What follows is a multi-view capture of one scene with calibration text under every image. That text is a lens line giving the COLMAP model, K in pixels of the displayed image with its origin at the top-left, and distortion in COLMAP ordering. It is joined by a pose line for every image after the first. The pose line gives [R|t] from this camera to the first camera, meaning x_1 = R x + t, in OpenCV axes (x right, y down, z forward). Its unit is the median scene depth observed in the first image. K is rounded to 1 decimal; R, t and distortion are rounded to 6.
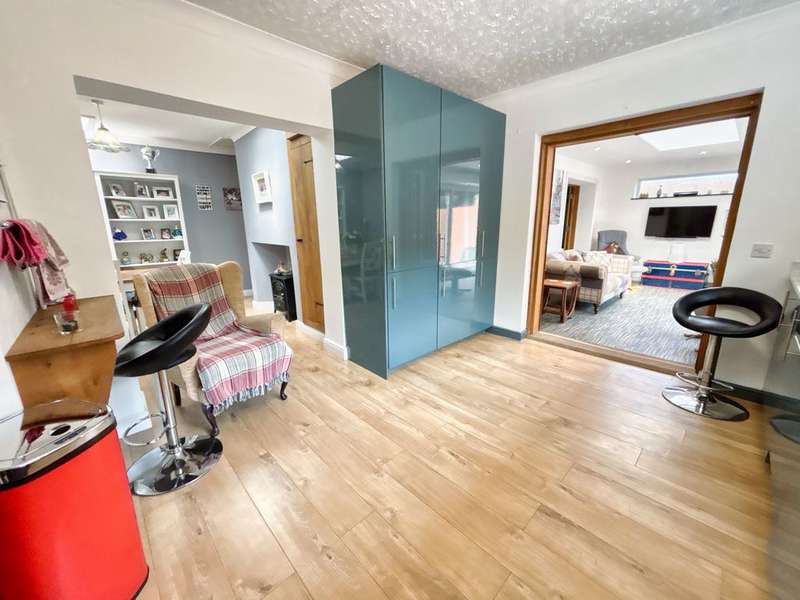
lens RADIAL K [[322.8, 0, 400.0], [0, 322.8, 300.0], [0, 0, 1]] dist [-0.000820, -0.000223]
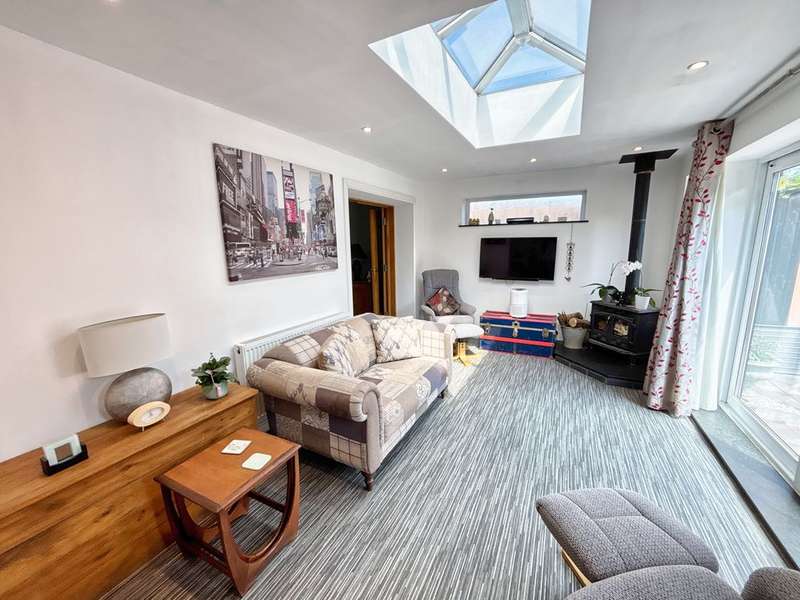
lens RADIAL K [[322.8, 0, 400.0], [0, 322.8, 300.0], [0, 0, 1]] dist [-0.000820, -0.000223]
pose [[0.944303, -0.058885, 0.323765, 0.381156], [0.079251, 0.995596, -0.050070, -0.134712], [-0.319391, 0.072940, 0.944812, 0.410040]]
